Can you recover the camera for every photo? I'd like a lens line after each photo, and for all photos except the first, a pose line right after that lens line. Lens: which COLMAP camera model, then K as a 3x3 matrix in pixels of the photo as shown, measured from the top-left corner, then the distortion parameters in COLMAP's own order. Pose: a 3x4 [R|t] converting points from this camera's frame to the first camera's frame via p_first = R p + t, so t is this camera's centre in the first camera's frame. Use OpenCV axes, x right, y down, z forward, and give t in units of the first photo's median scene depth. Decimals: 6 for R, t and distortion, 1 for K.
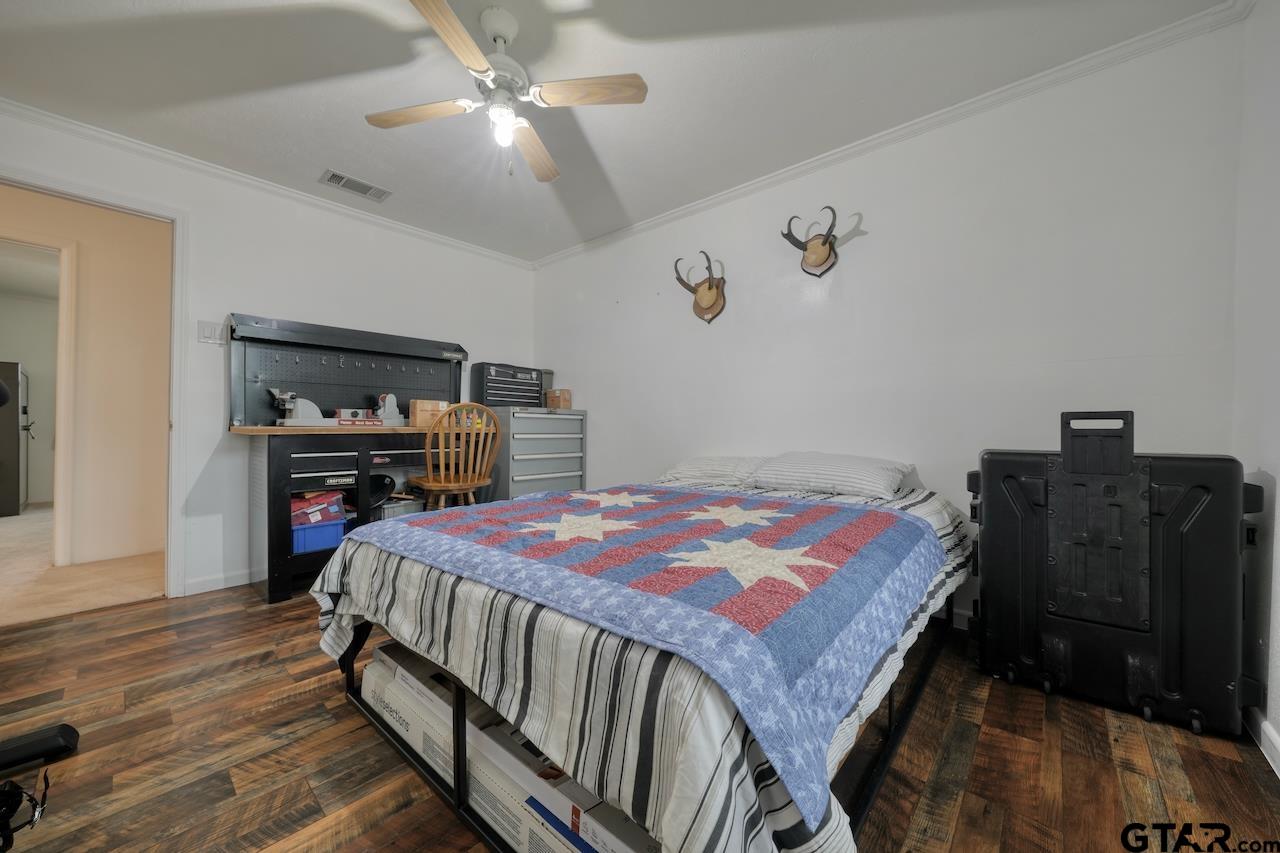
lens RADIAL K [[454.4, 0, 638.3], [0, 454.4, 427.5], [0, 0, 1]] dist [-0.005098, 0.000285]
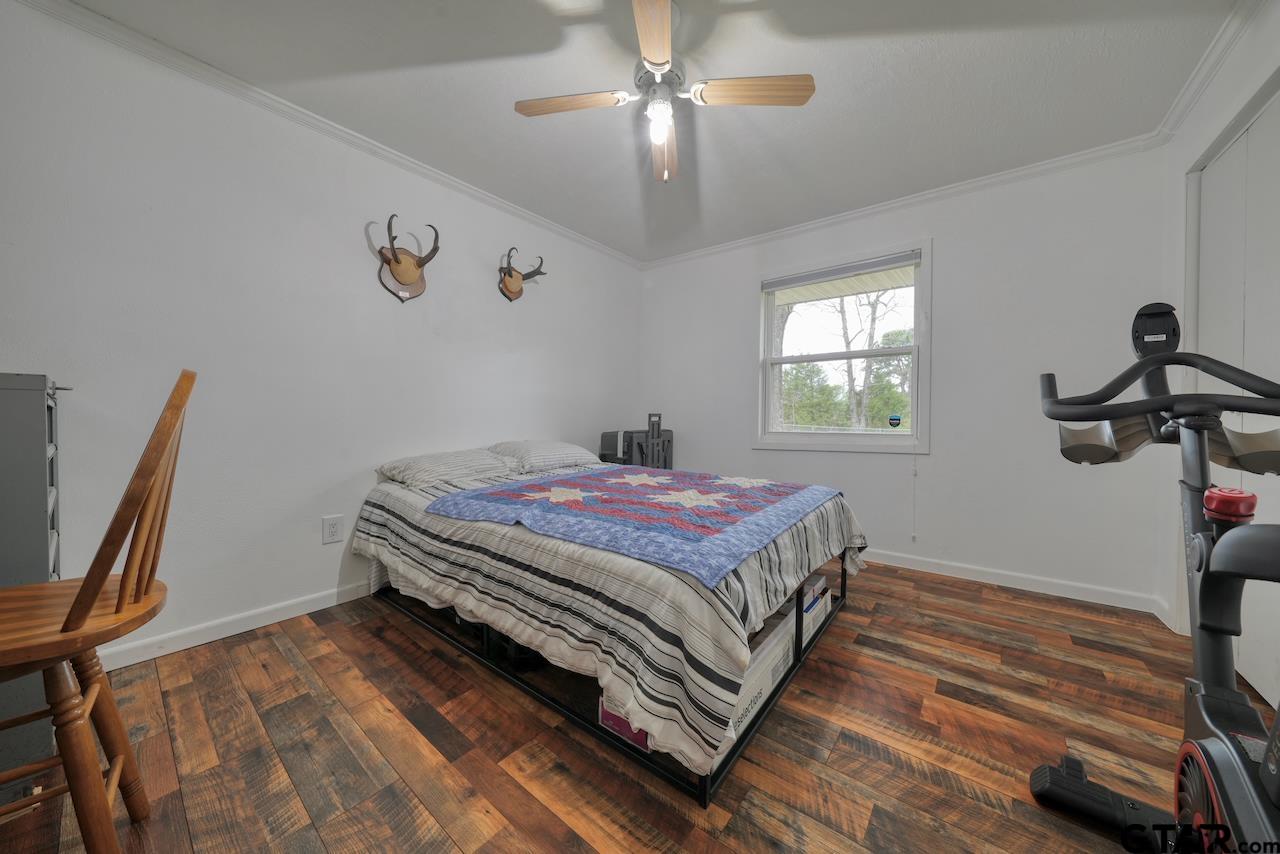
lens RADIAL K [[433.2, 0, 634.4], [0, 433.2, 423.5], [0, 0, 1]] dist [-0.006597, 0.000804]
pose [[-0.031524, -0.017632, 0.999347, -1.664786], [0.001776, 0.999842, 0.017697, -0.029619], [-0.999501, 0.002332, -0.031487, 1.436109]]
